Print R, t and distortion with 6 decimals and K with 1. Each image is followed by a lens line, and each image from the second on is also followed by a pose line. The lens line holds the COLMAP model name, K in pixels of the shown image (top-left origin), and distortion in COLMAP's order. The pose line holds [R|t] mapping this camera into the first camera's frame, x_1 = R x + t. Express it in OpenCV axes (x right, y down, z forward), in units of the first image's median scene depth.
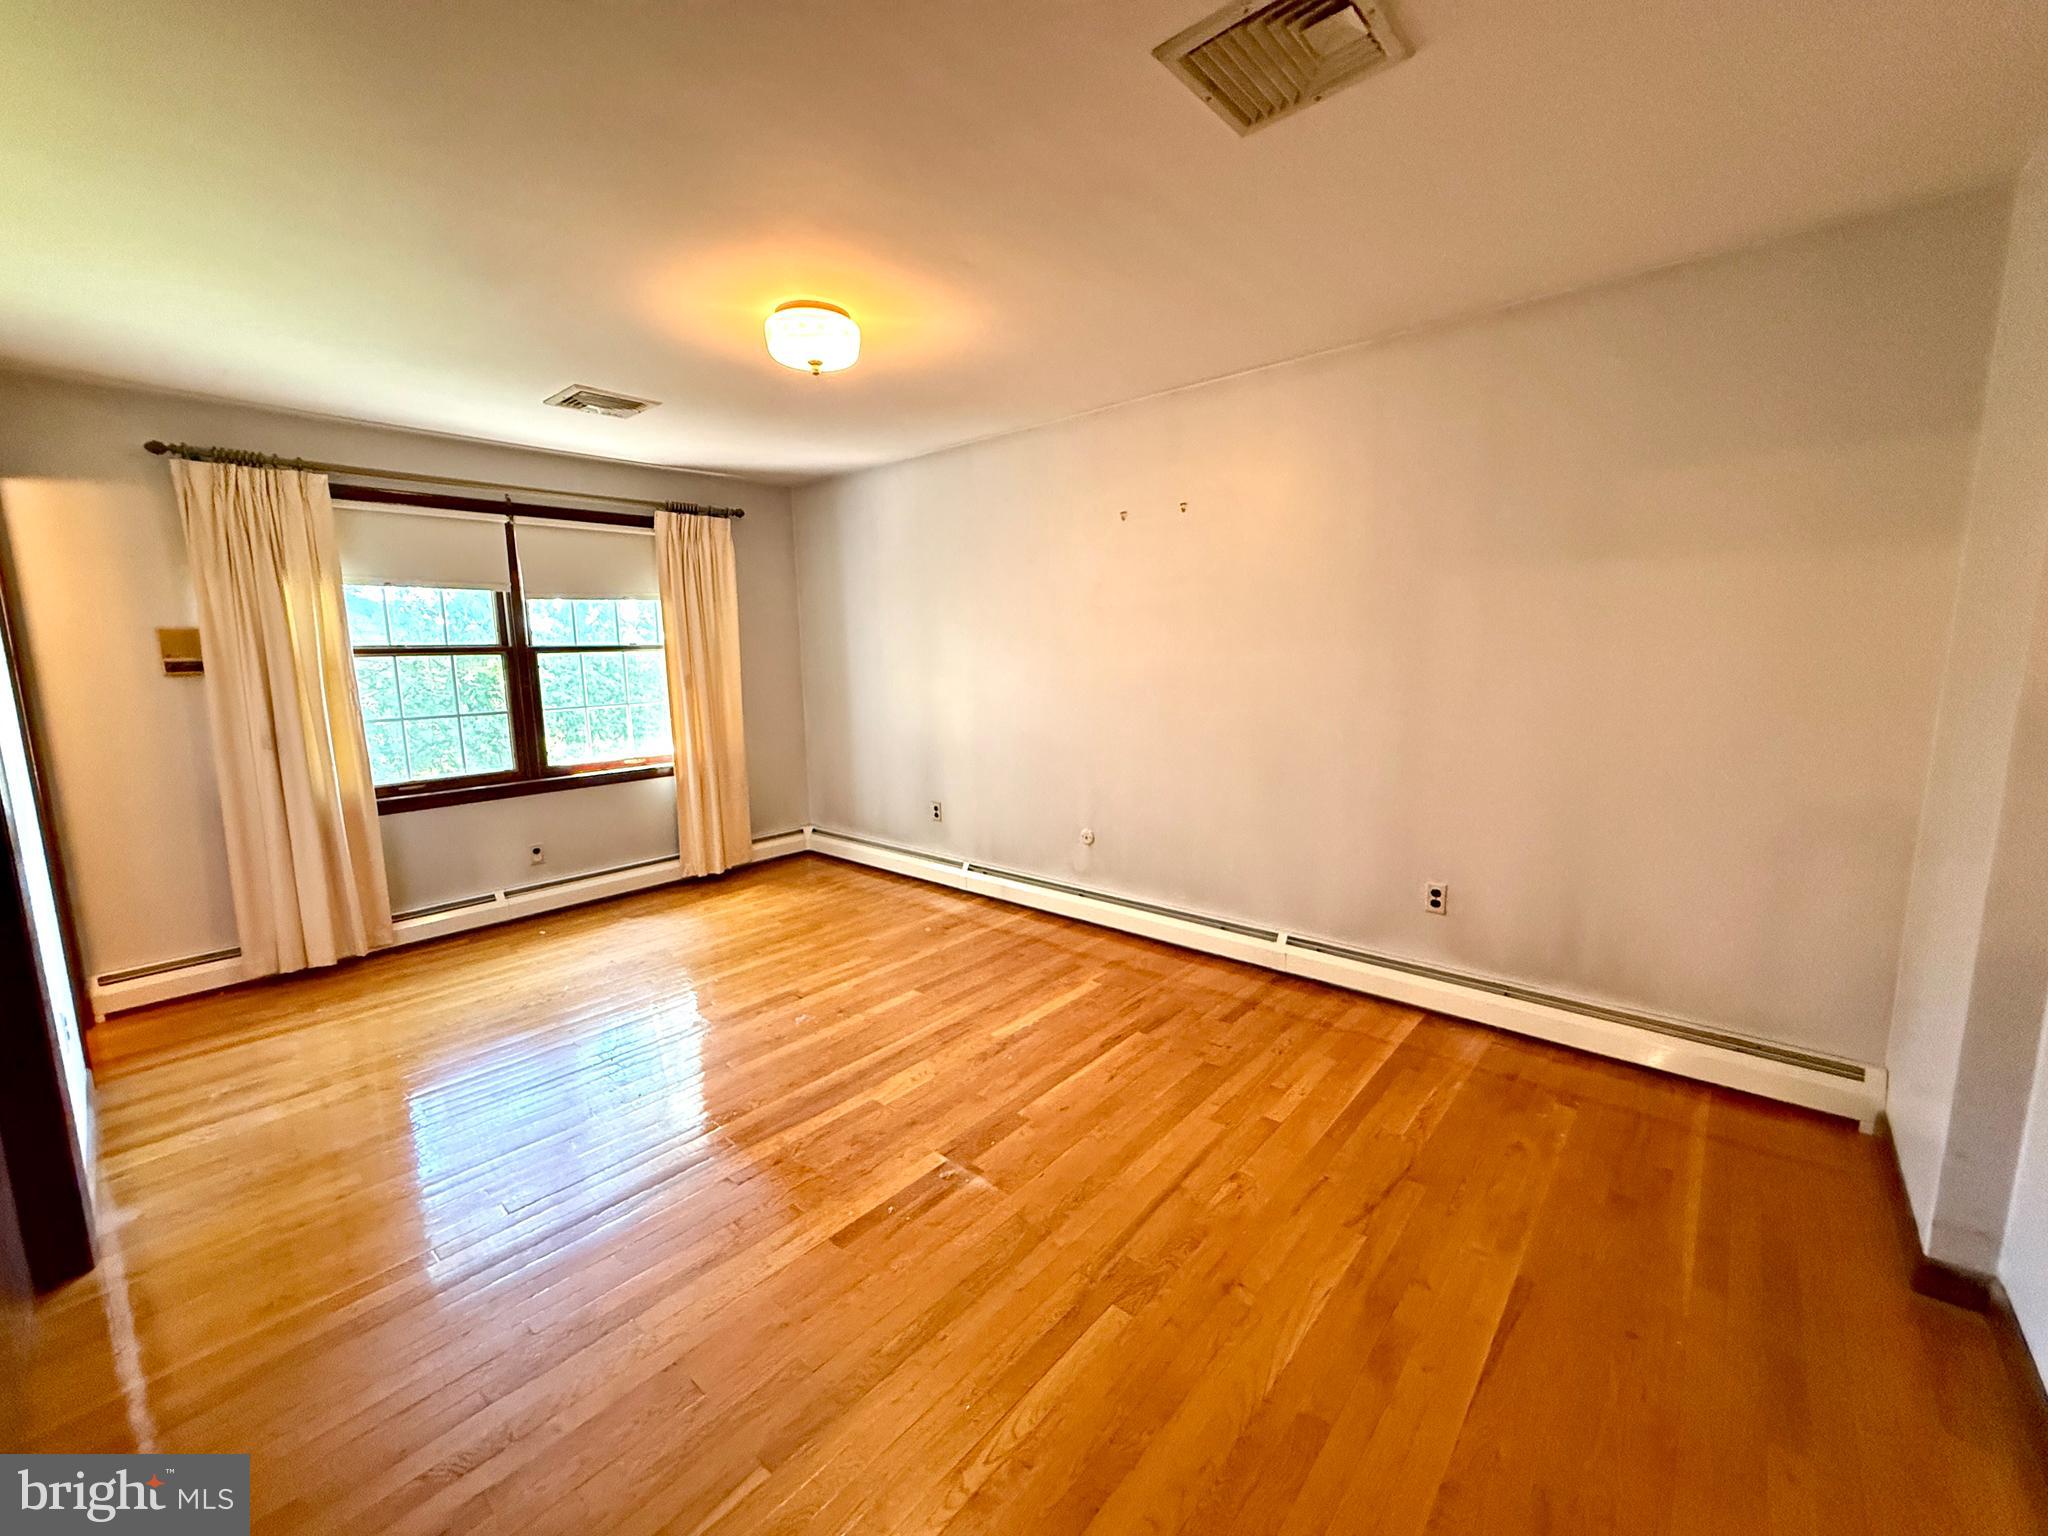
lens RADIAL K [[816.2, 0, 1019.9], [0, 816.2, 765.7], [0, 0, 1]] dist [0.000362, 0.000341]
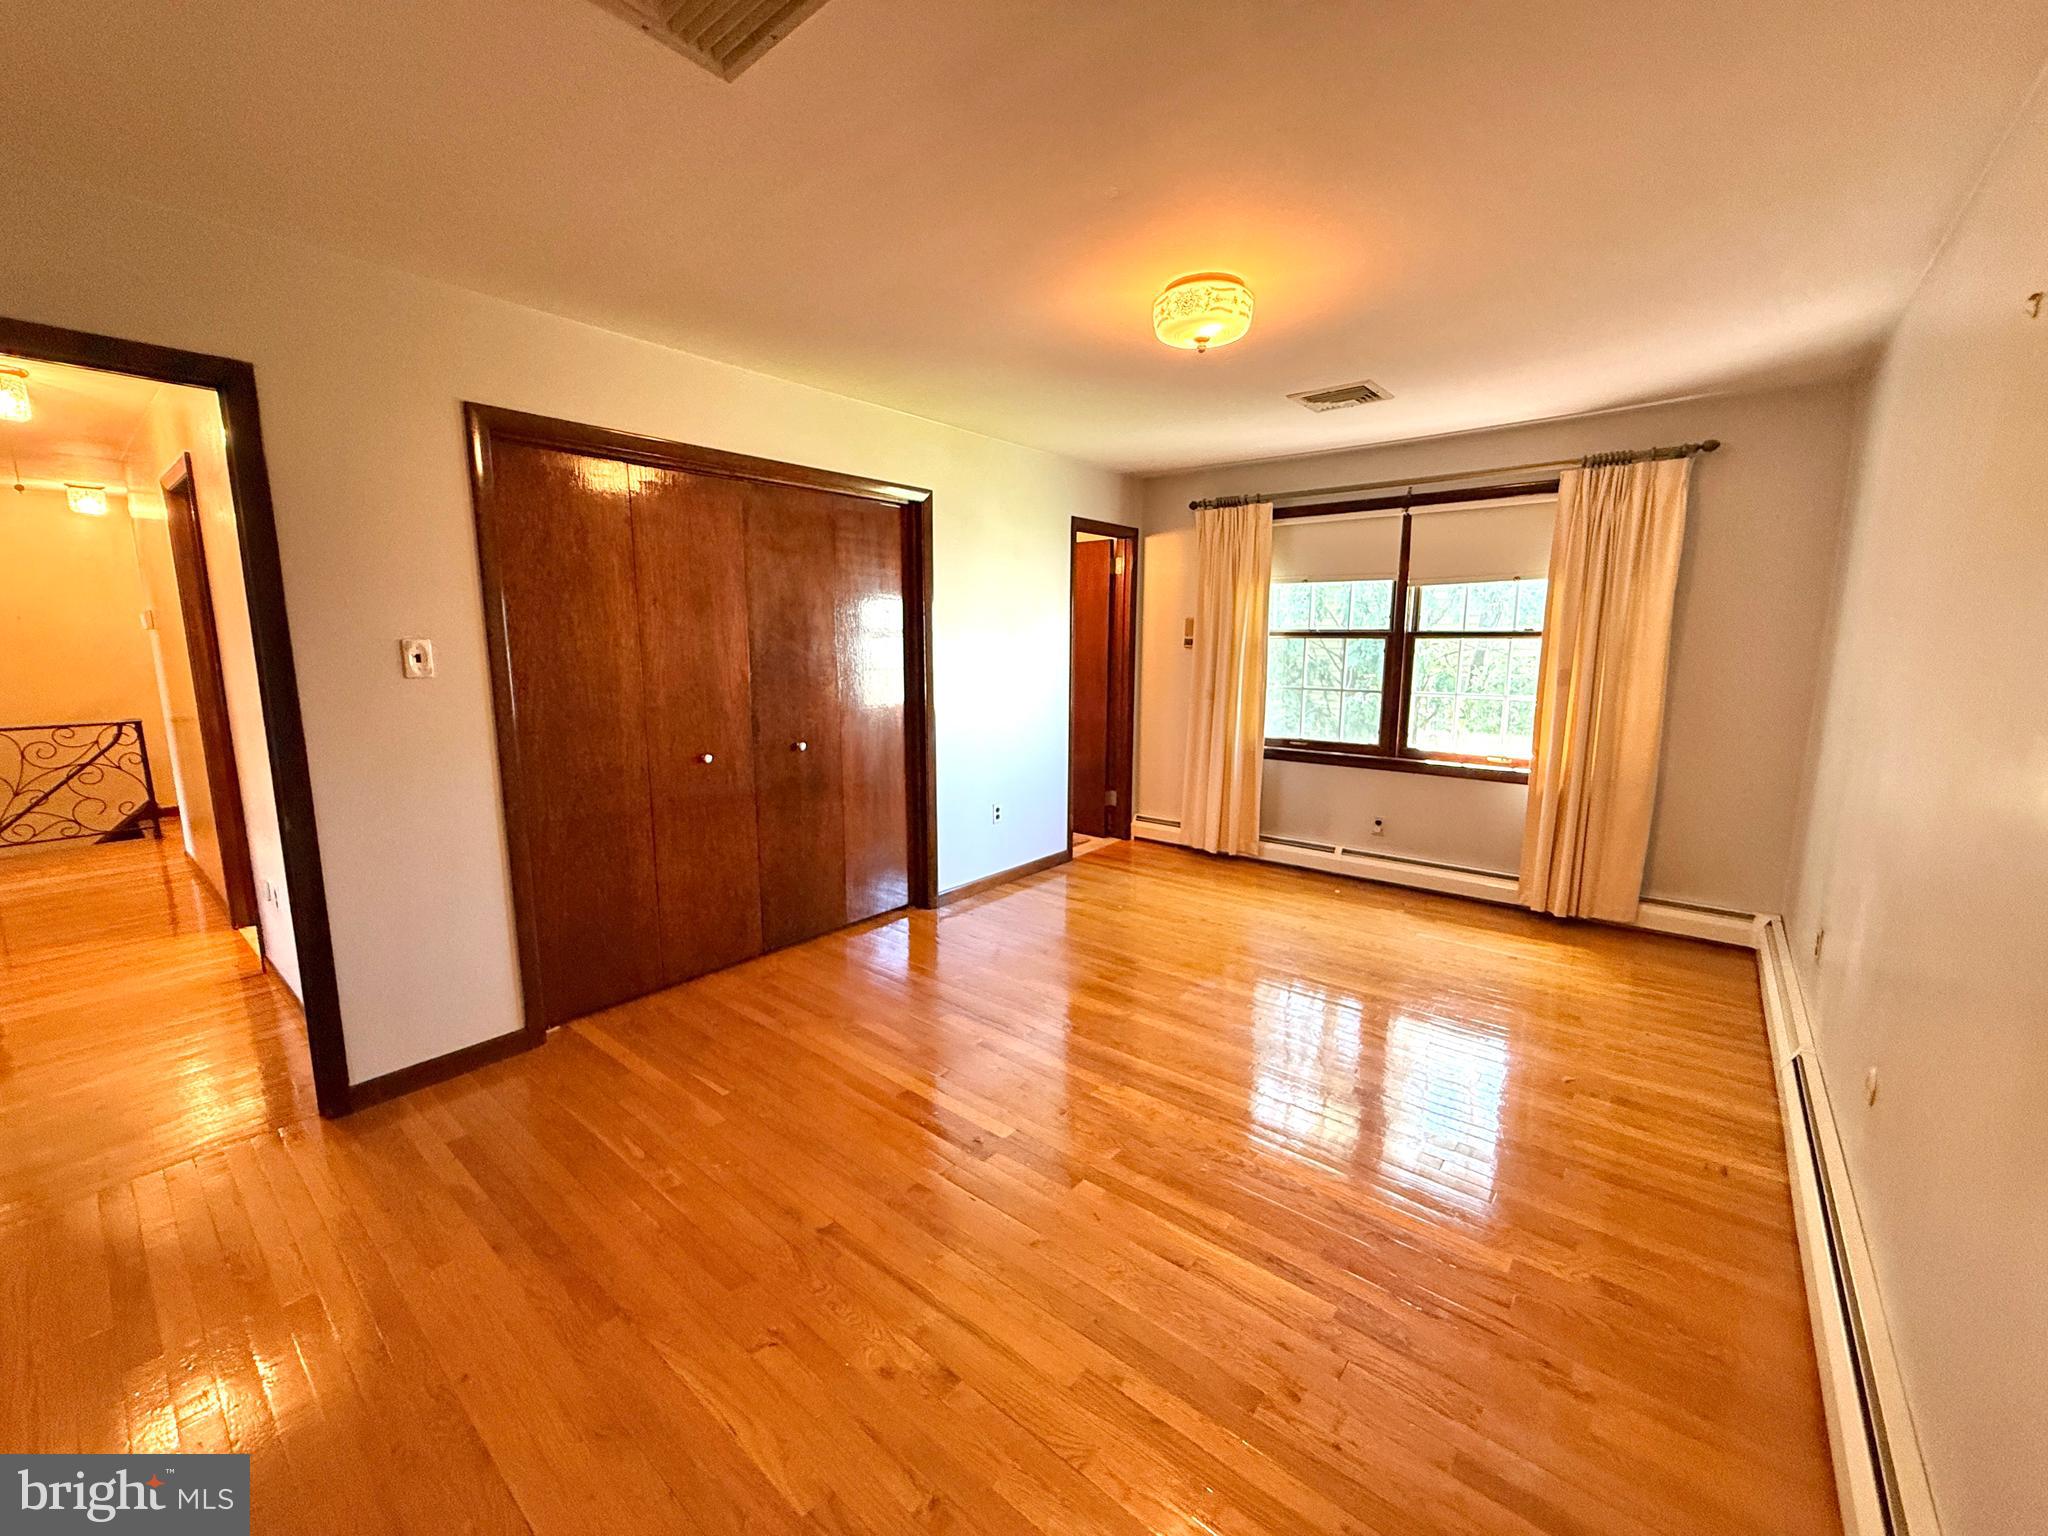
lens RADIAL K [[816.2, 0, 1016.0], [0, 816.2, 766.8], [0, 0, 1]] dist [0.000362, 0.000341]
pose [[0.027855, 0.178414, -0.983561, 0.448558], [-0.147193, 0.973949, 0.172501, -0.084164], [0.988715, 0.139969, 0.053391, 0.473379]]
